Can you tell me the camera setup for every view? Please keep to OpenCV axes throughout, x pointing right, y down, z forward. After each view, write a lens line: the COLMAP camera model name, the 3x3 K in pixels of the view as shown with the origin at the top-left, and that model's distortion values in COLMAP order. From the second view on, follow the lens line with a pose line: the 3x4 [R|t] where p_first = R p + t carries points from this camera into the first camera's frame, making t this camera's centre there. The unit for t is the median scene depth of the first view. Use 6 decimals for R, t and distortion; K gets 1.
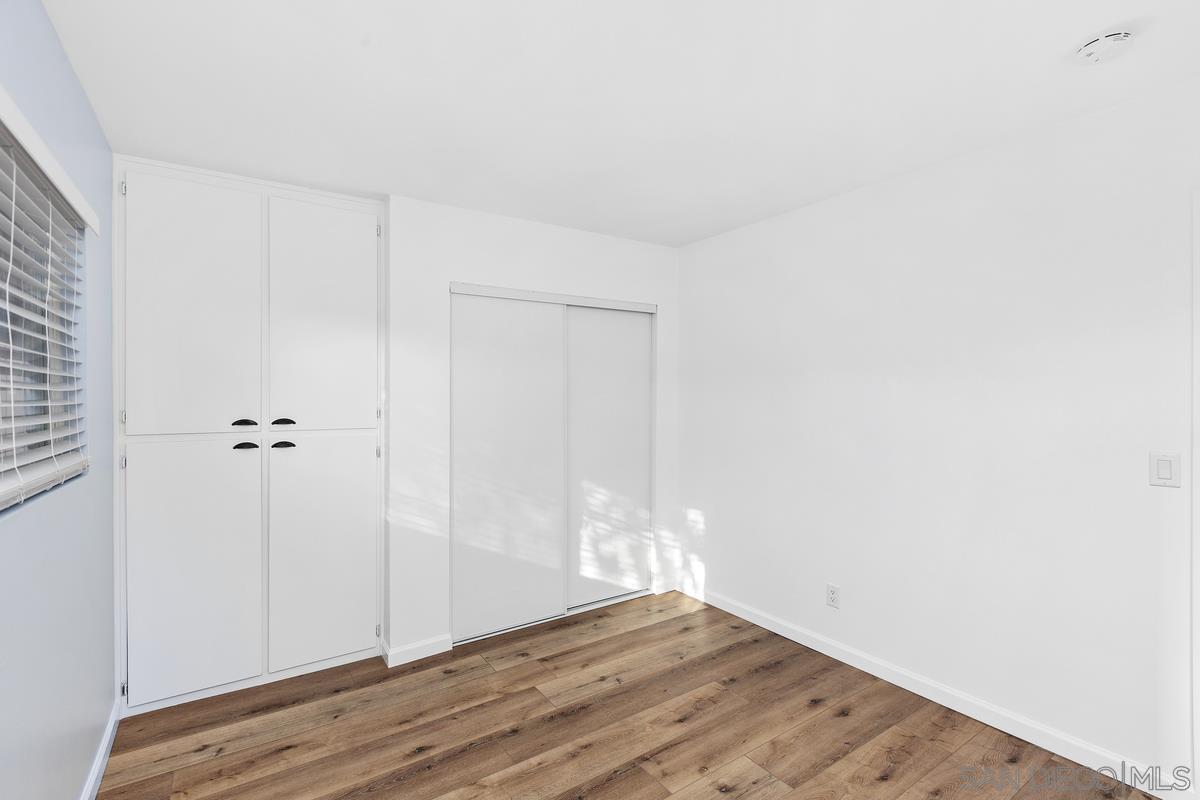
lens RADIAL K [[541.3, 0, 596.6], [0, 541.3, 404.7], [0, 0, 1]] dist [0.001114, -0.000658]
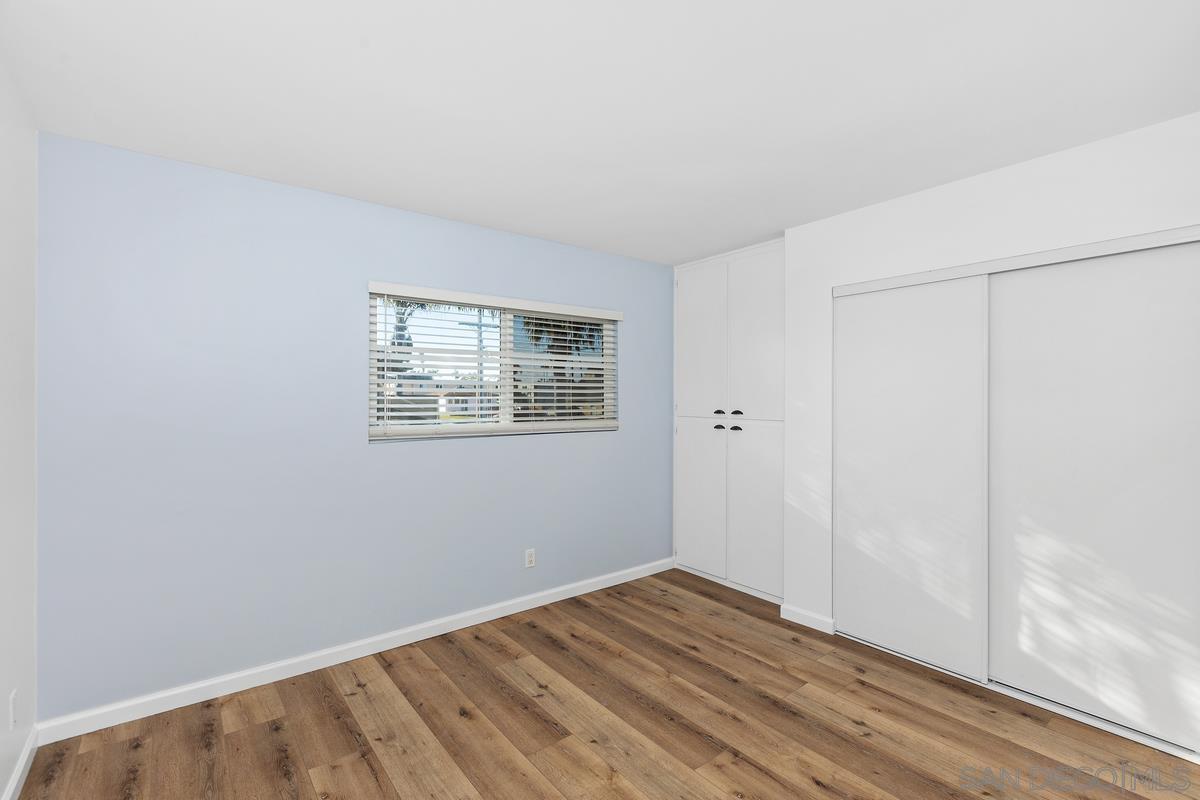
lens RADIAL K [[541.3, 0, 593.3], [0, 541.3, 397.6], [0, 0, 1]] dist [0.001114, -0.000658]
pose [[0.060924, 0.004769, -0.998131, 0.917081], [-0.011802, 0.999922, 0.004057, -0.011041], [0.998073, 0.011532, 0.060975, 0.564088]]
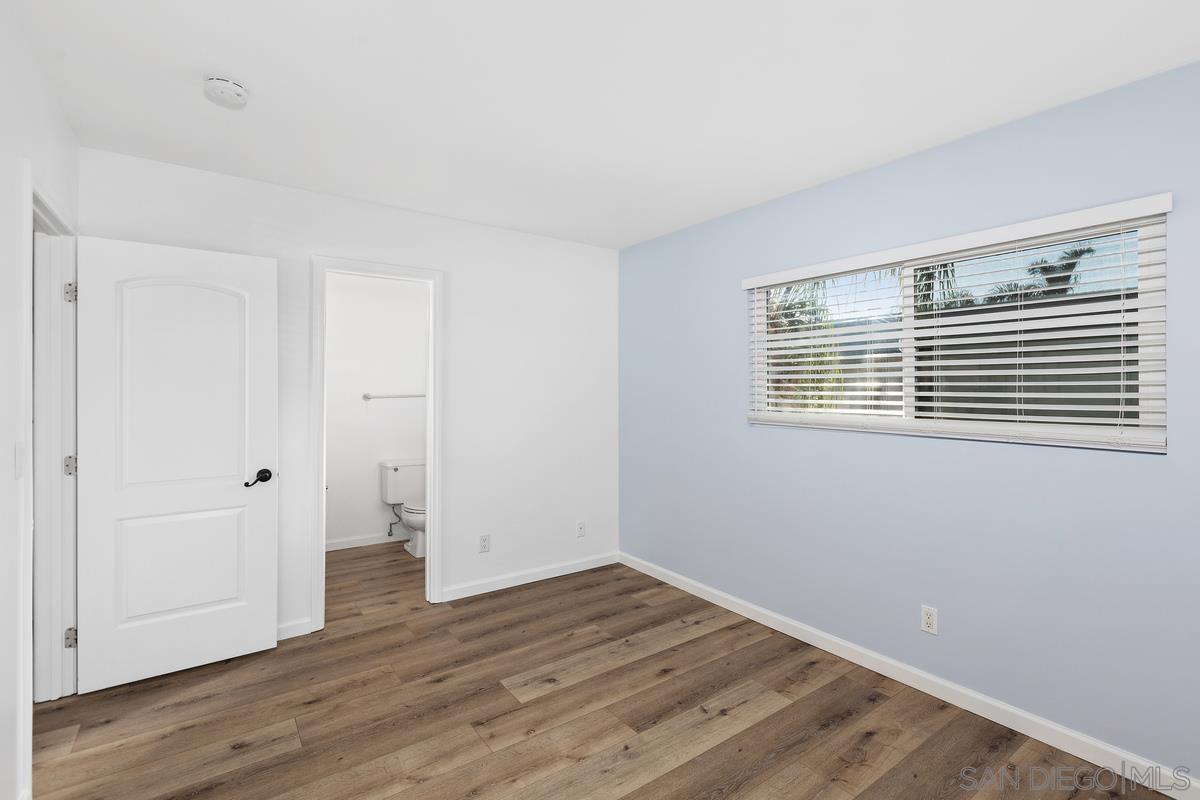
lens RADIAL K [[541.3, 0, 595.9], [0, 541.3, 393.1], [0, 0, 1]] dist [0.001114, -0.000658]
pose [[-0.999847, 0.001252, -0.017432, 0.099491], [0.000941, 0.999840, 0.017885, -0.004116], [0.017452, 0.017866, -0.999688, 1.442308]]
